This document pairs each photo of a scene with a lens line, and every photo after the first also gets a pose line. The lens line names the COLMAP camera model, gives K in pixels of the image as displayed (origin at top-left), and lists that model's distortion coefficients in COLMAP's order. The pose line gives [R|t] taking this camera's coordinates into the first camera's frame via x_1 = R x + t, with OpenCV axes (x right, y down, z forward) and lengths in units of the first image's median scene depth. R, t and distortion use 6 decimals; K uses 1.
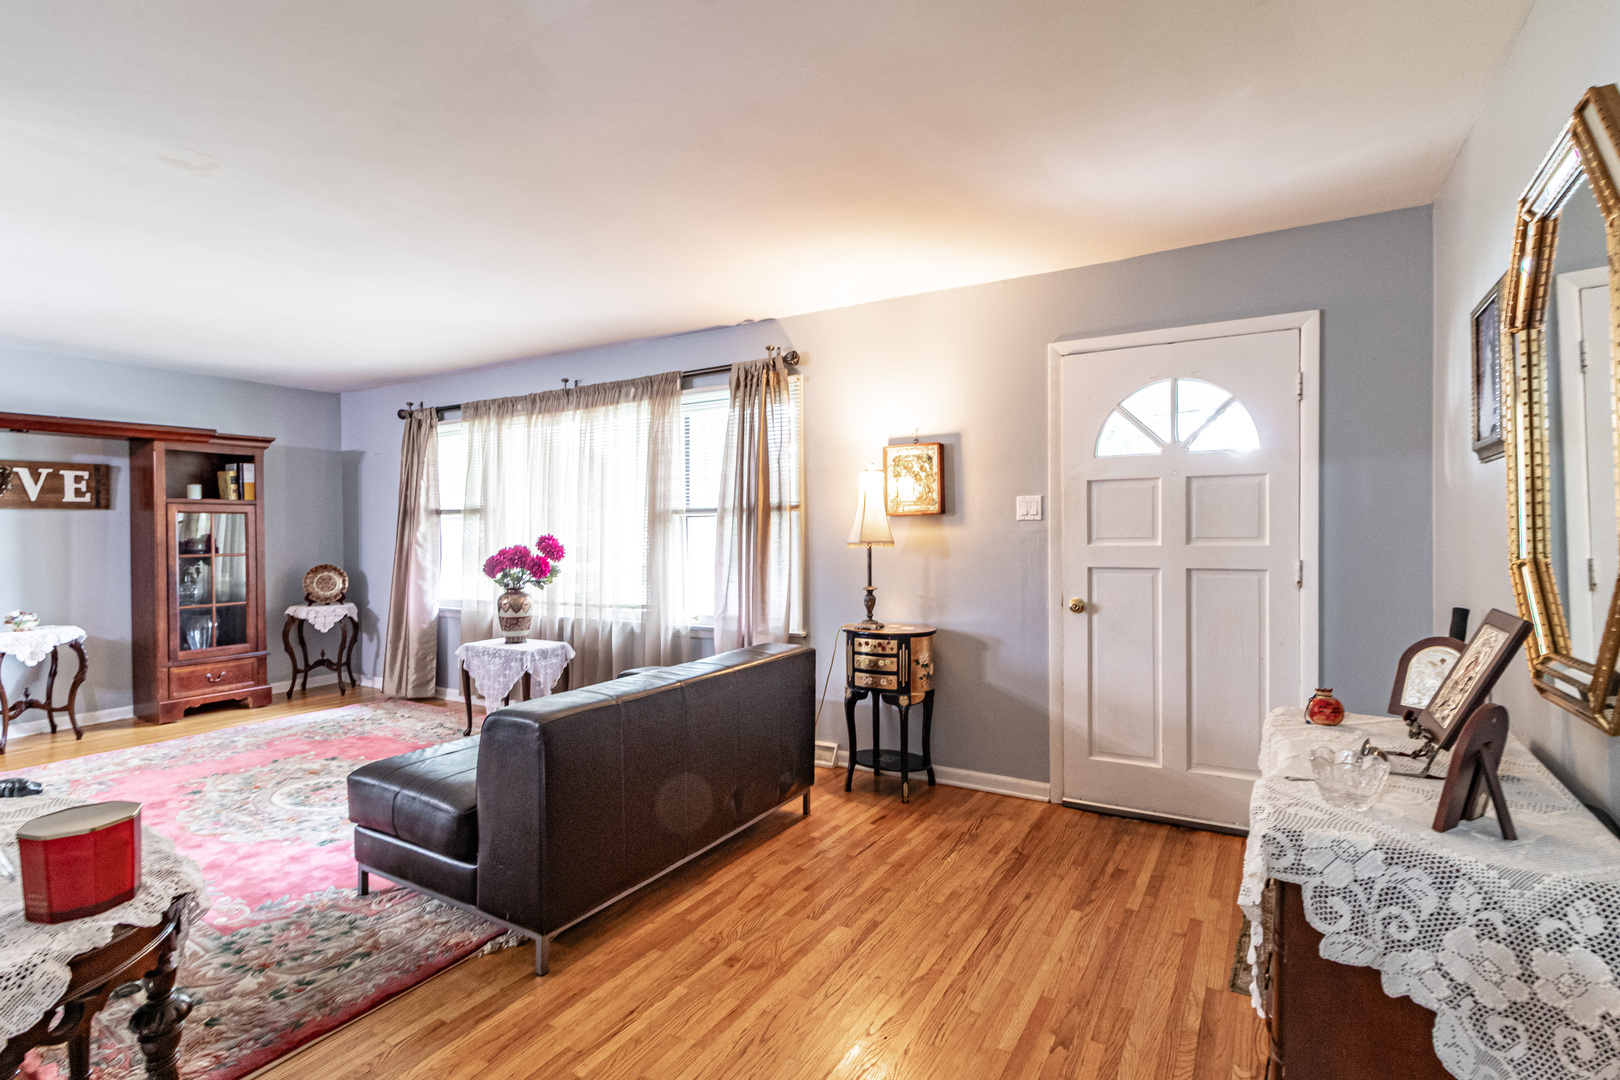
lens RADIAL K [[802.8, 0, 804.3], [0, 802.8, 530.8], [0, 0, 1]] dist [0.003488, -0.000097]
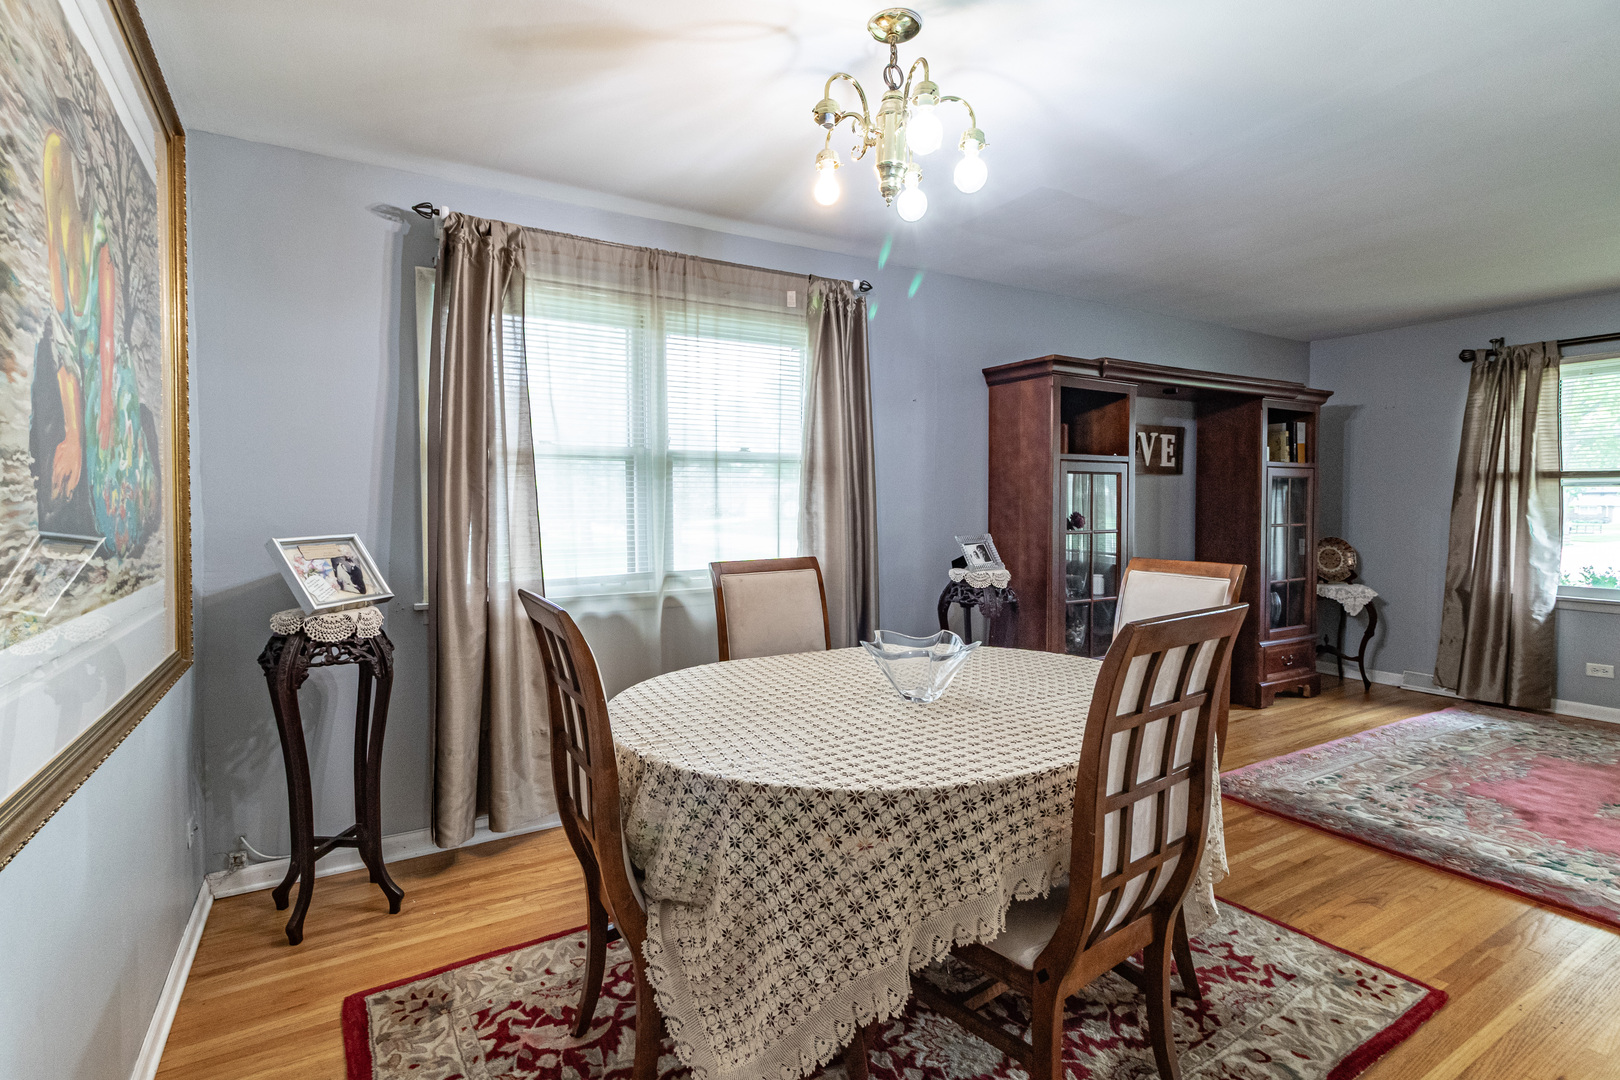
lens RADIAL K [[802.8, 0, 771.7], [0, 802.8, 537.0], [0, 0, 1]] dist [0.003488, -0.000097]
pose [[0.878272, 0.024925, -0.477511, -0.842022], [-0.006077, 0.999142, 0.040977, 0.010983], [0.478123, -0.033087, 0.877669, -0.067776]]
